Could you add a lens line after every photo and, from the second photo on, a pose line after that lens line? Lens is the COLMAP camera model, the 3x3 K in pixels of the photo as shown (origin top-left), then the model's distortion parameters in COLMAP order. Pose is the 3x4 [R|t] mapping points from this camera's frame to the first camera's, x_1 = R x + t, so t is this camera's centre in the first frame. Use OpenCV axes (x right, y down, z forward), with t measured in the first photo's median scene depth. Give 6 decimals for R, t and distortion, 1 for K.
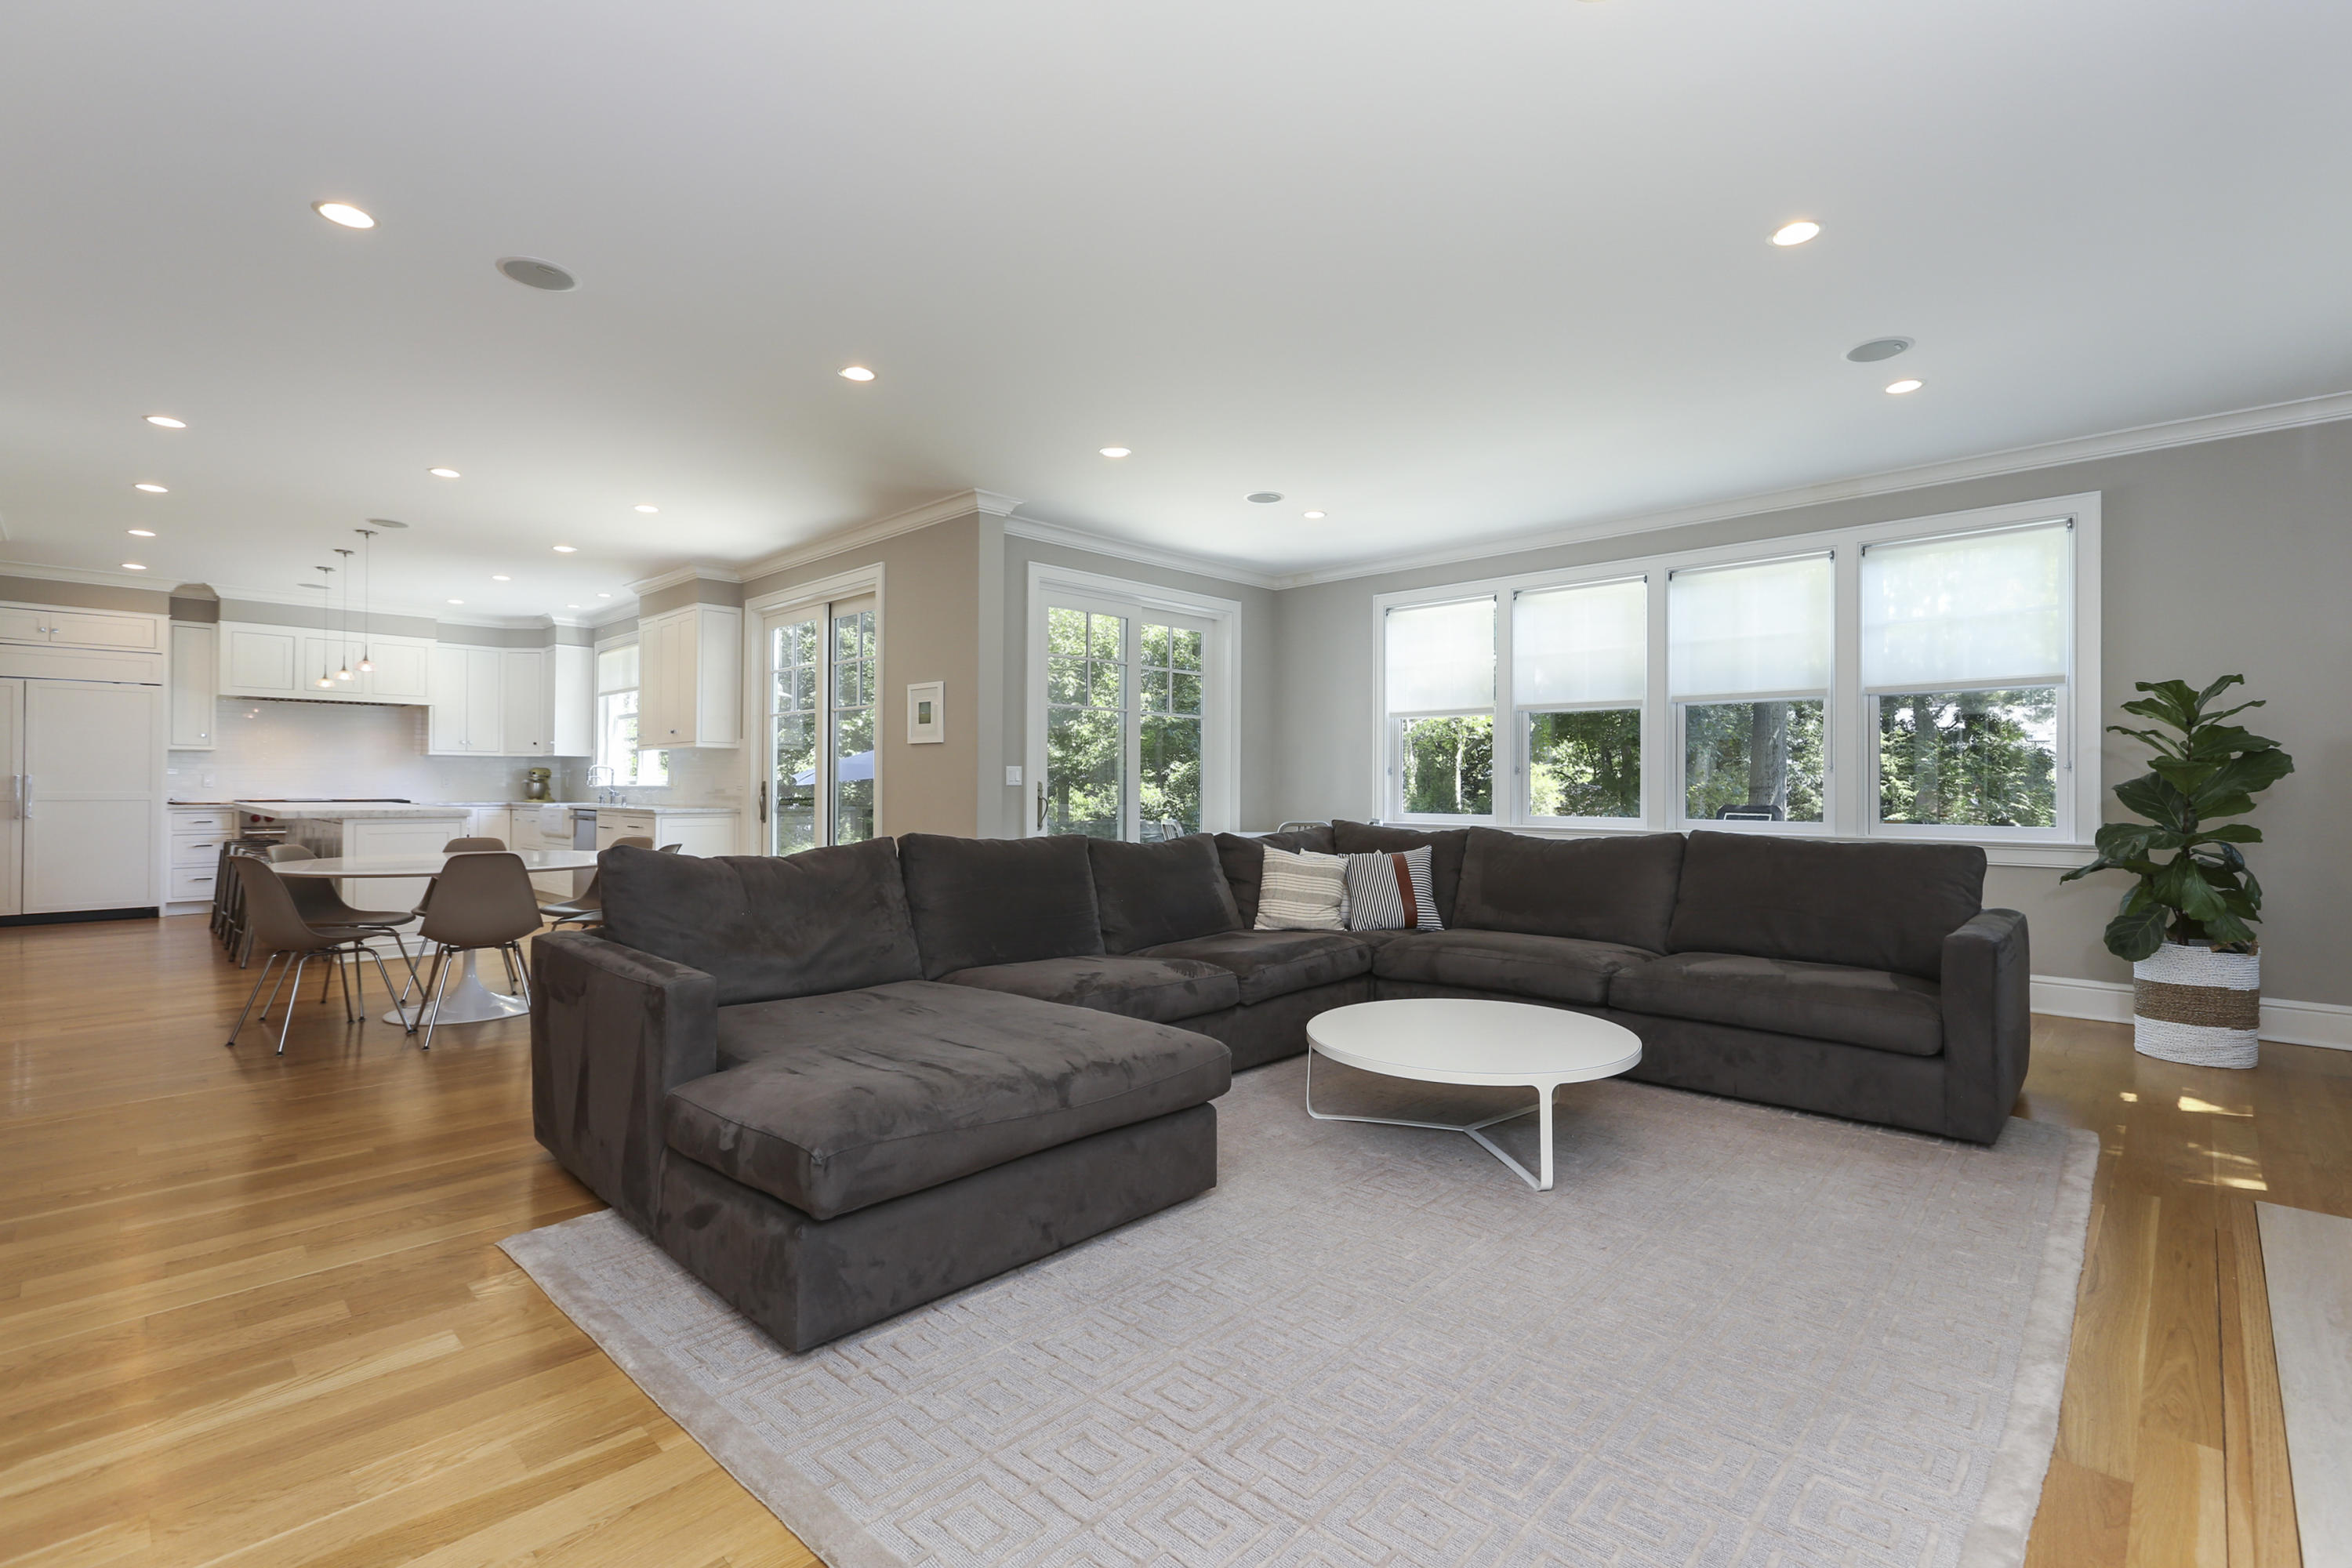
lens RADIAL K [[1053.5, 0, 1191.9], [0, 1053.5, 774.6], [0, 0, 1]] dist [-0.003171, 0.001836]
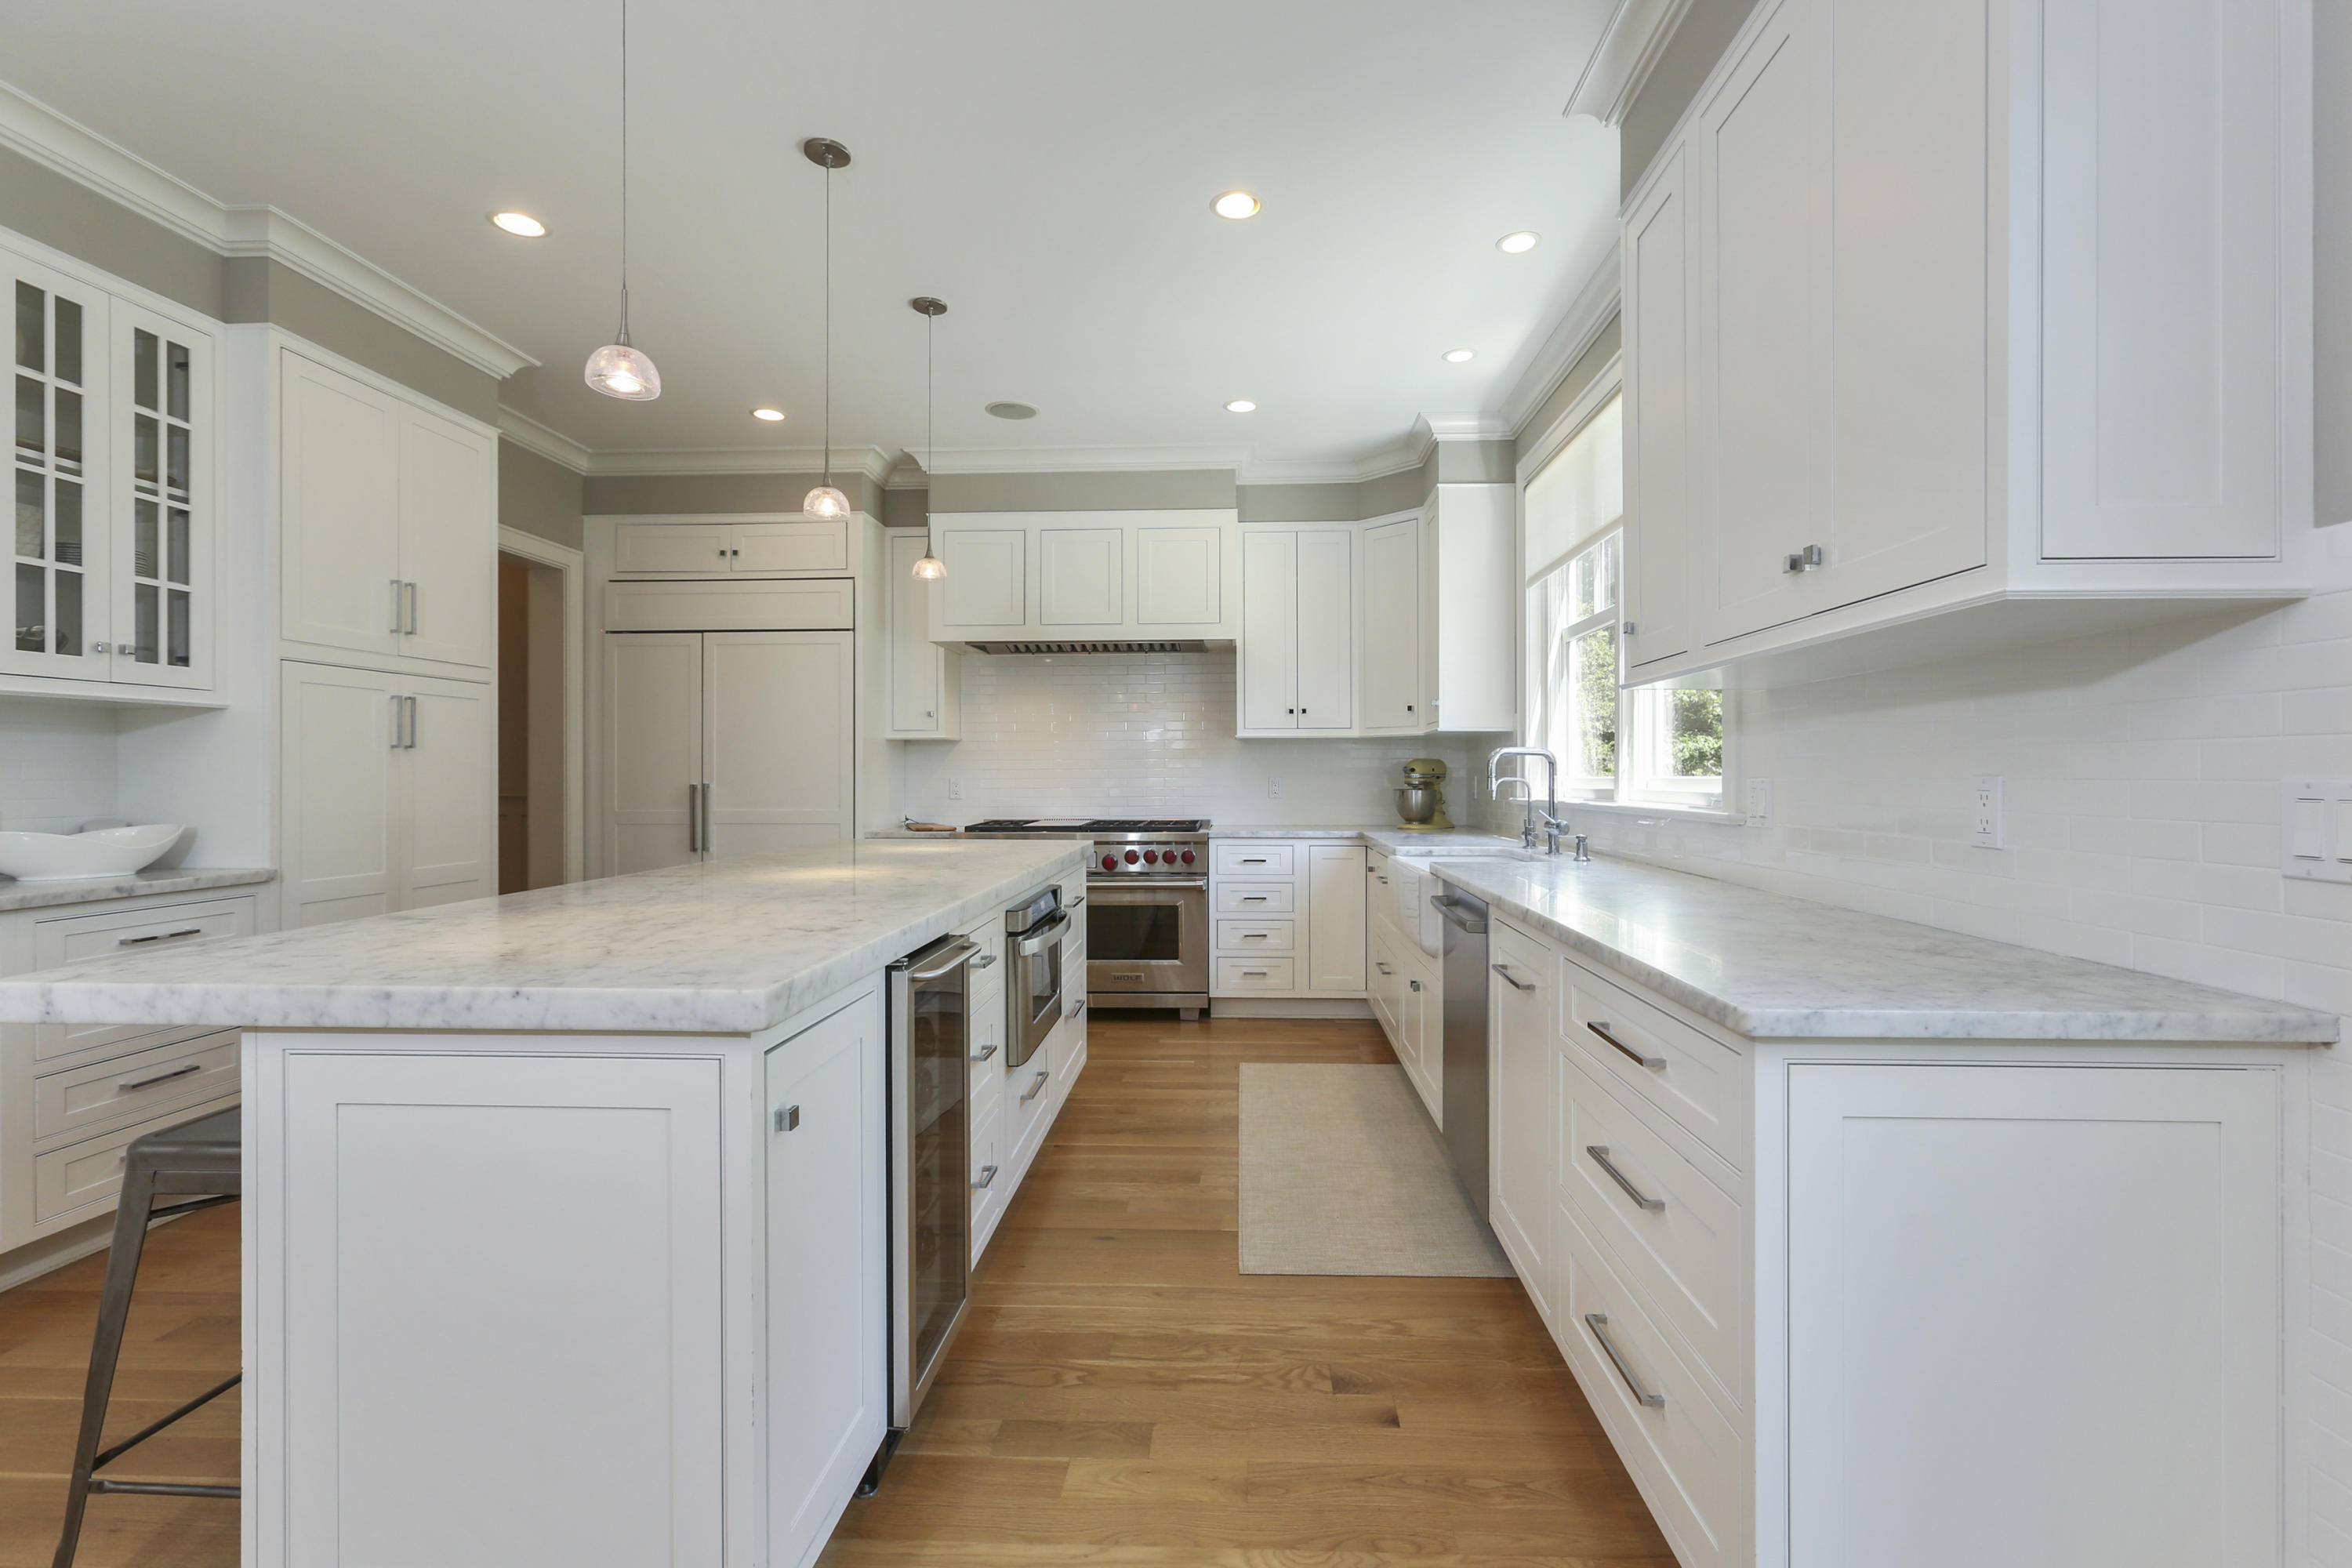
lens RADIAL K [[1053.5, 0, 1185.1], [0, 1053.5, 774.6], [0, 0, 1]] dist [-0.003171, 0.001836]
pose [[0.649292, -0.002944, -0.760534, -0.385476], [0.007940, 0.999964, 0.002908, -0.002107], [0.760498, -0.007927, 0.649292, 0.722089]]
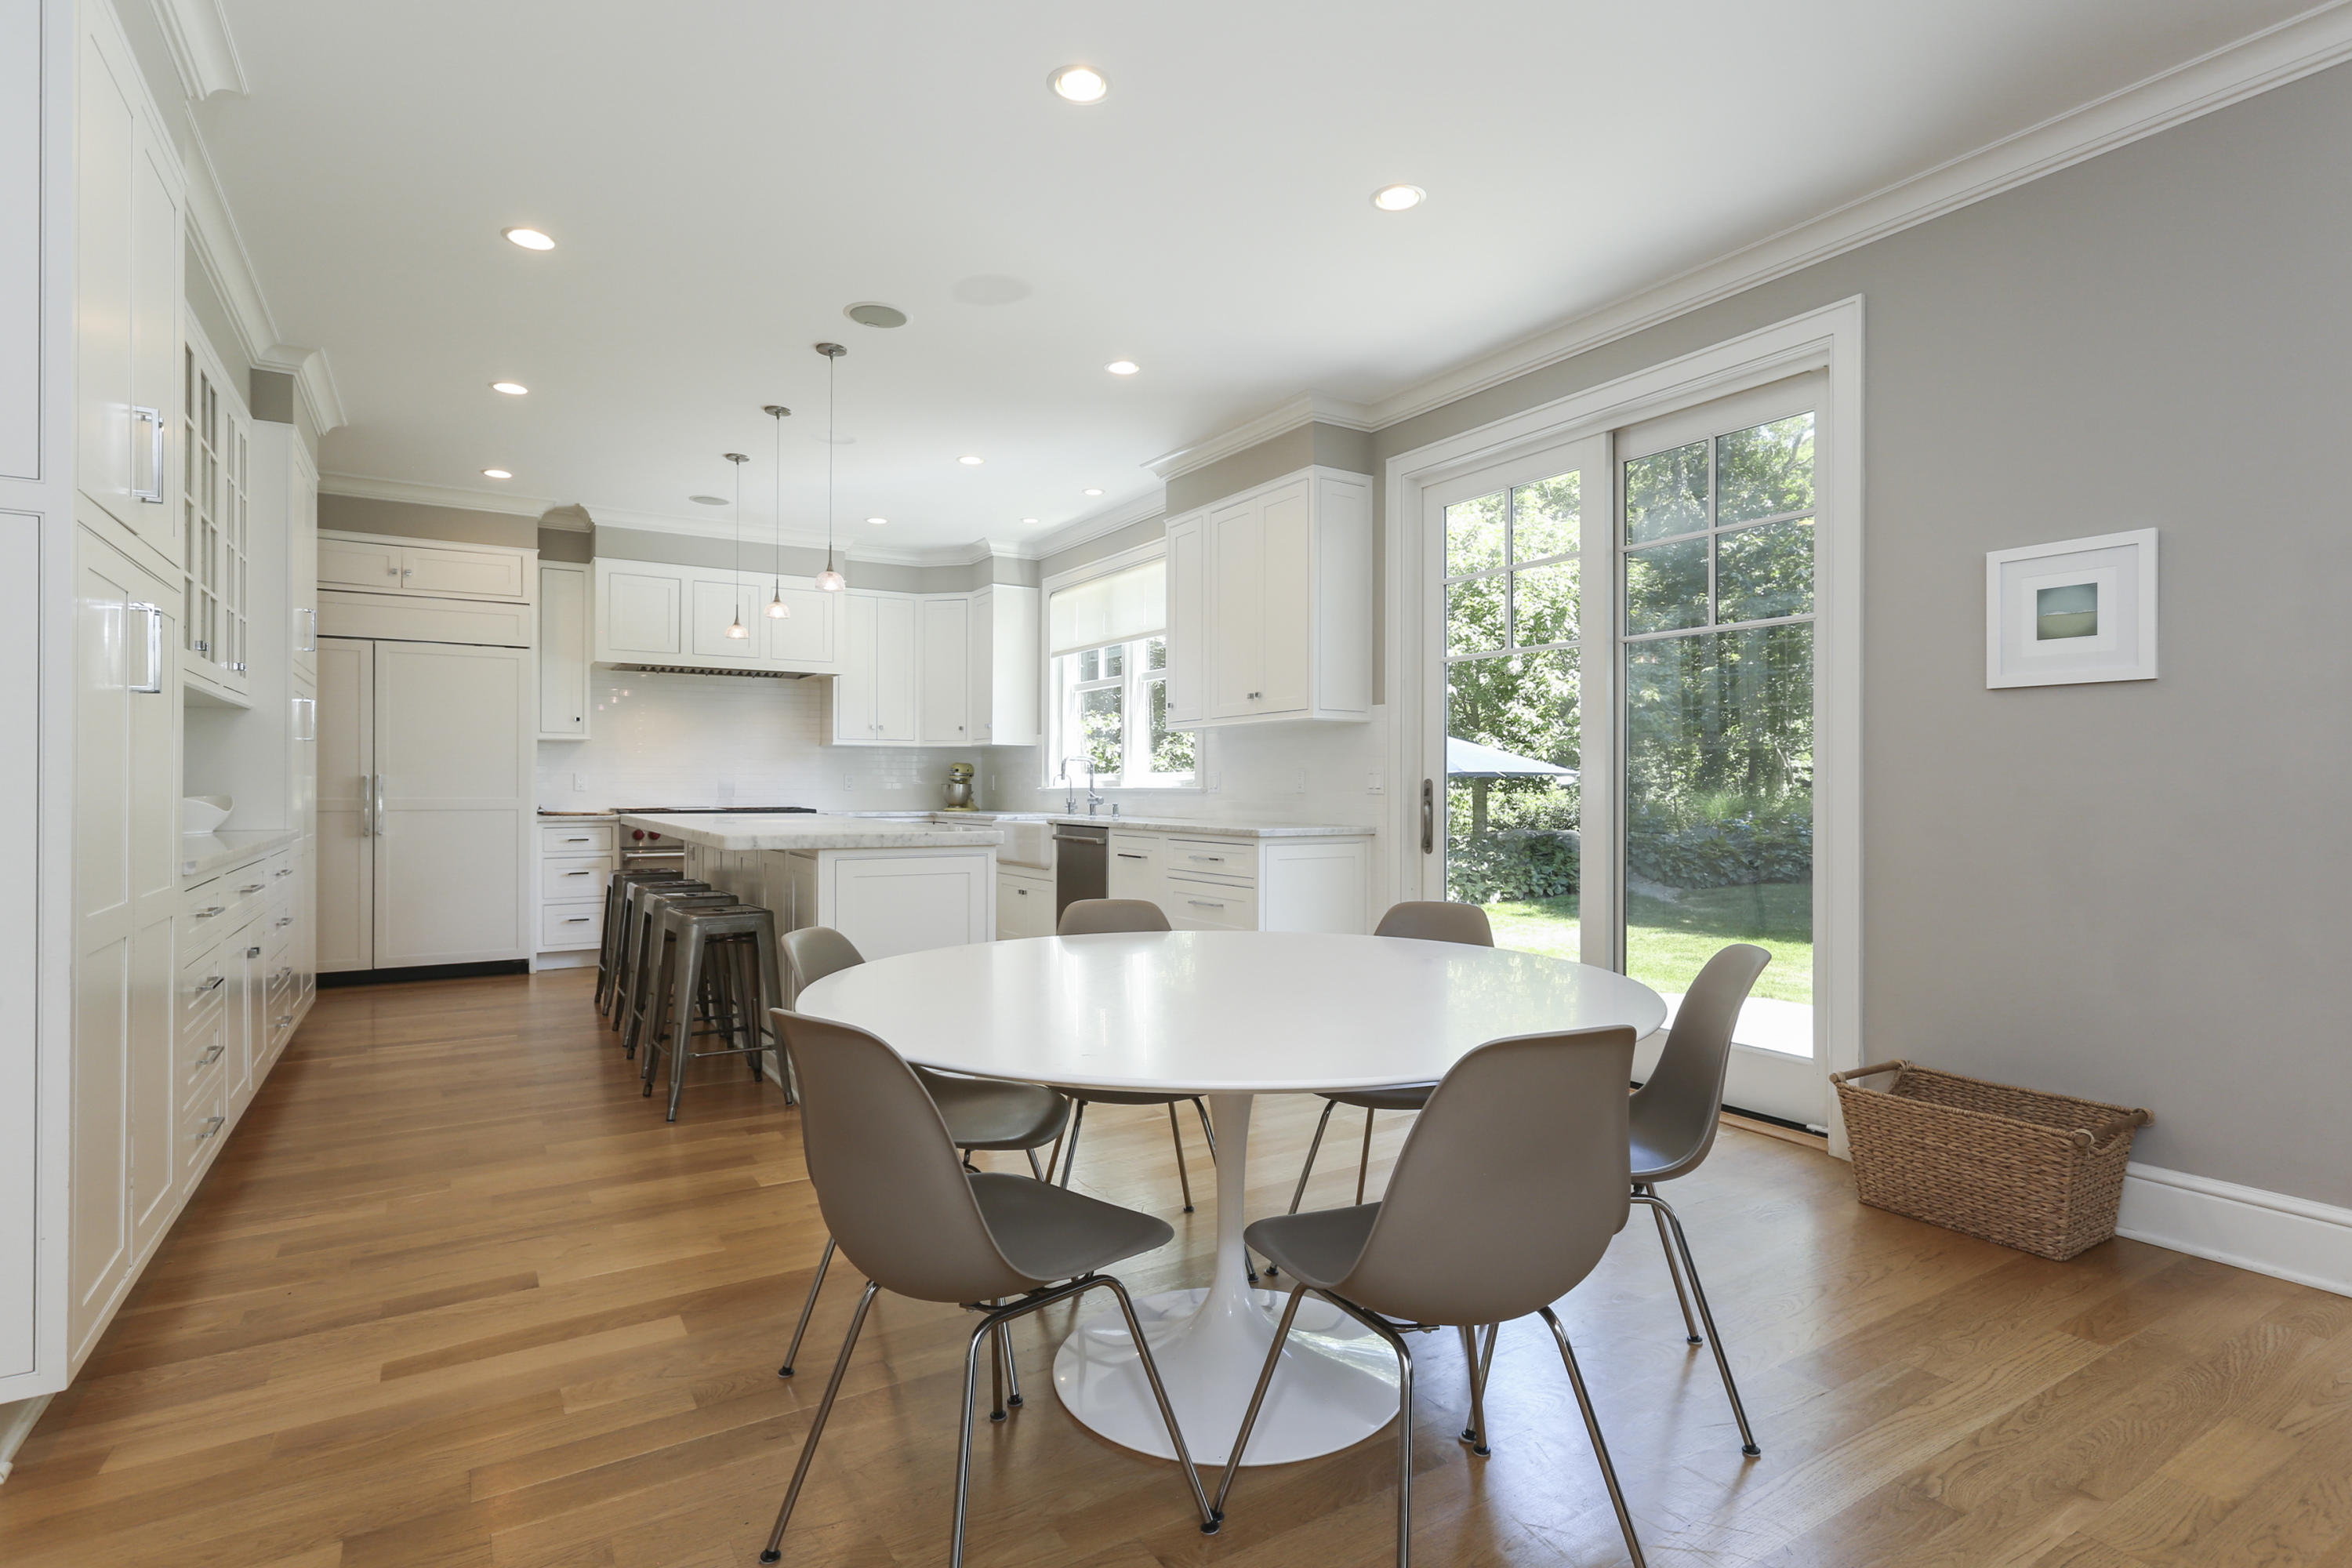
lens RADIAL K [[1181.2, 0, 1171.7], [0, 1181.2, 782.8], [0, 0, 1]] dist [-0.011213, 0.000357]
pose [[0.966803, -0.001963, -0.255517, -0.339928], [0.003151, 0.999986, 0.004239, 0.004611], [0.255505, -0.004903, 0.966795, 0.325257]]
